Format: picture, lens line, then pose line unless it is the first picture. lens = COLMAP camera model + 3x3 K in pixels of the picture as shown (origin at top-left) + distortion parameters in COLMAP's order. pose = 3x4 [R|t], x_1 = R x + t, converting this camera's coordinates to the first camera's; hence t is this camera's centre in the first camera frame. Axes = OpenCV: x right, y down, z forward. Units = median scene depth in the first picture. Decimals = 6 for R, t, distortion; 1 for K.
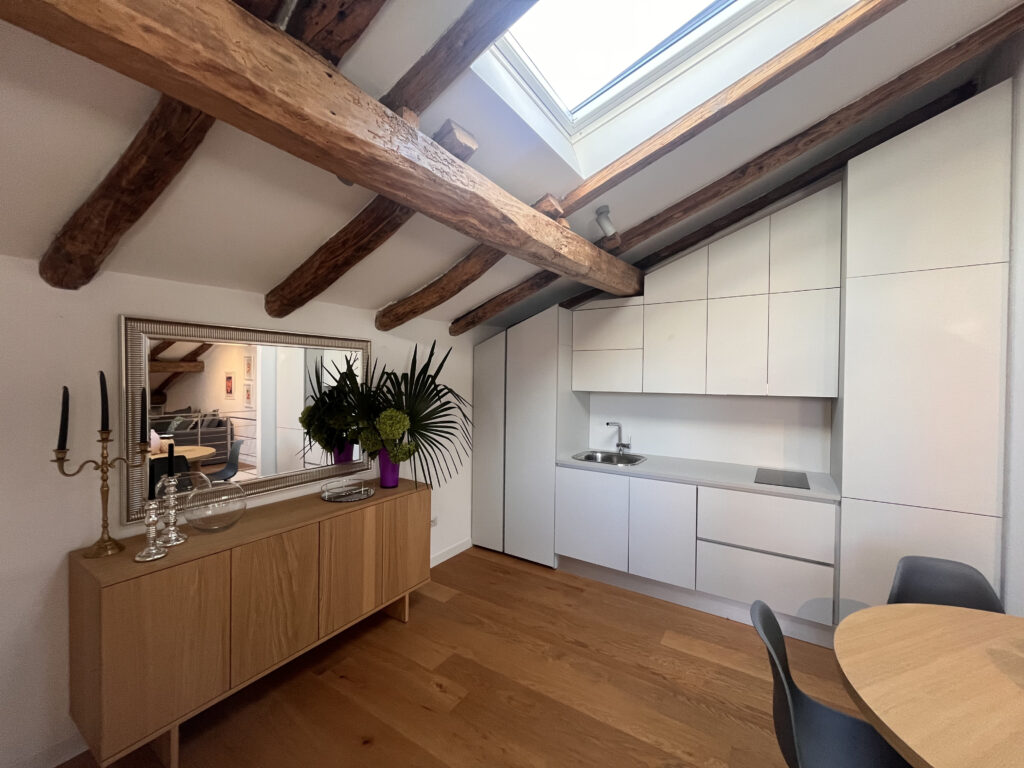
lens RADIAL K [[407.7, 0, 506.6], [0, 407.7, 383.9], [0, 0, 1]] dist [0.000639, -0.008525]
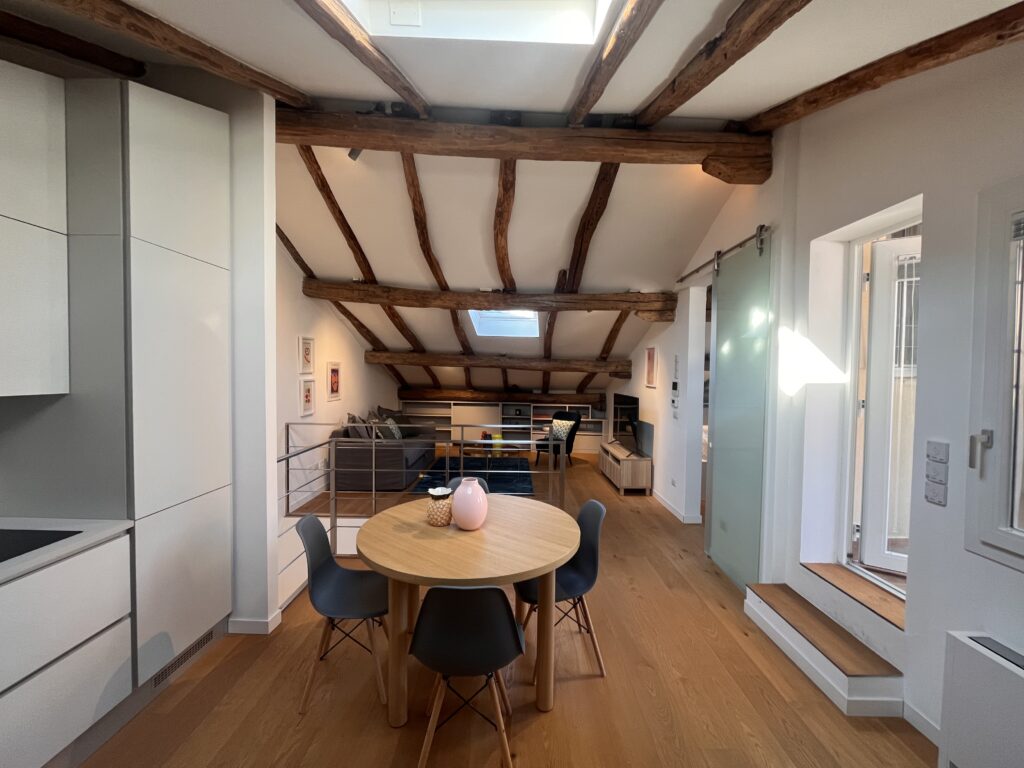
lens RADIAL K [[407.7, 0, 506.6], [0, 407.7, 383.9], [0, 0, 1]] dist [0.000639, -0.008525]
pose [[-0.551757, -0.045036, 0.832788, -0.225255], [-0.012355, 0.998873, 0.045832, -0.032868], [-0.833914, 0.014999, -0.551691, 0.976498]]
